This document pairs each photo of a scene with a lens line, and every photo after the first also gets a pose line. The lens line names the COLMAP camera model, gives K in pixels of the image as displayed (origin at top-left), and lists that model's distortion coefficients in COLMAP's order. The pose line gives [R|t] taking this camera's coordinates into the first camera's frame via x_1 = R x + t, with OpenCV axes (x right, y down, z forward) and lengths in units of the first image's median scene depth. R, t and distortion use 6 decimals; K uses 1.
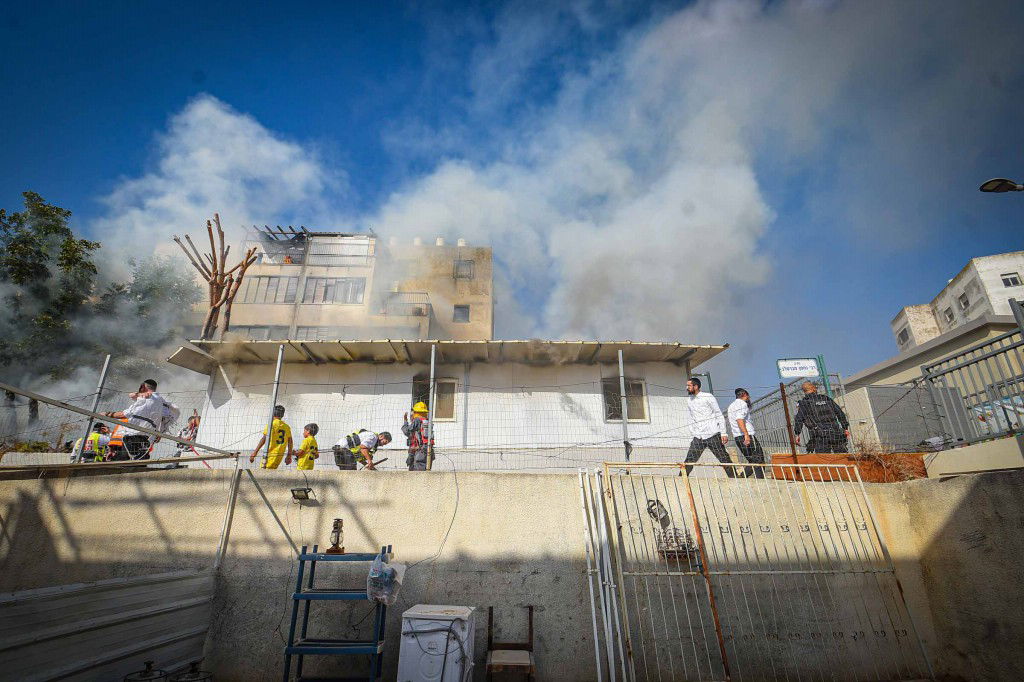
lens RADIAL K [[450.0, 0, 501.1], [0, 450.0, 347.8], [0, 0, 1]] dist [-0.003102, -0.015068]
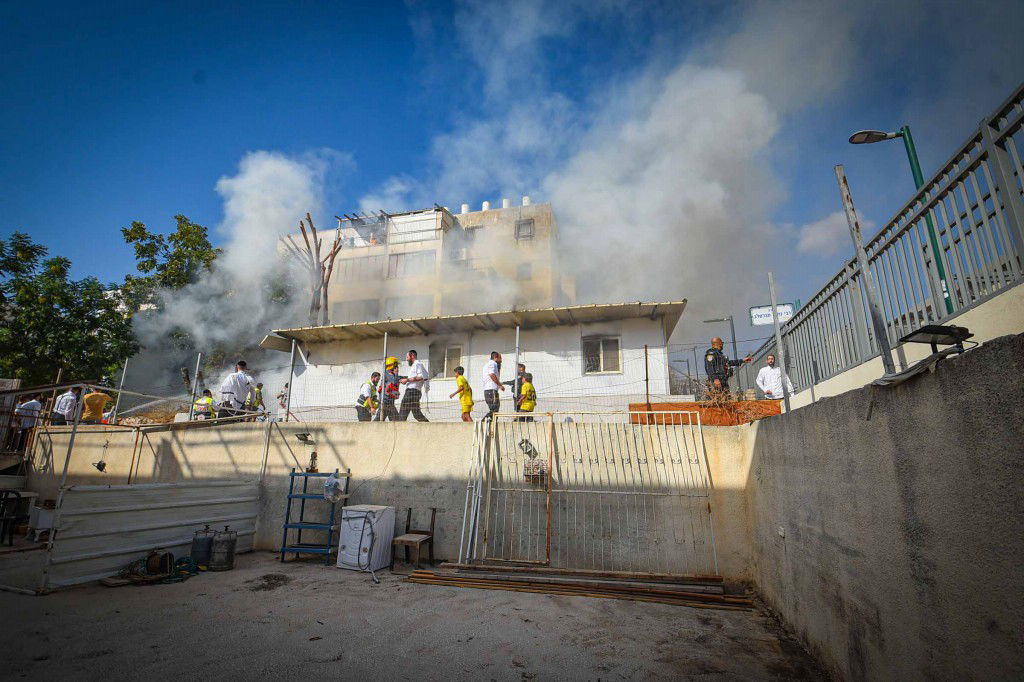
lens RADIAL K [[450.0, 0, 508.4], [0, 450.0, 348.4], [0, 0, 1]] dist [-0.003102, -0.015068]
pose [[0.964368, -0.058339, -0.258053, 0.667023], [0.089550, 0.989790, 0.110892, -0.090879], [0.248949, -0.130050, 0.959746, -0.285754]]
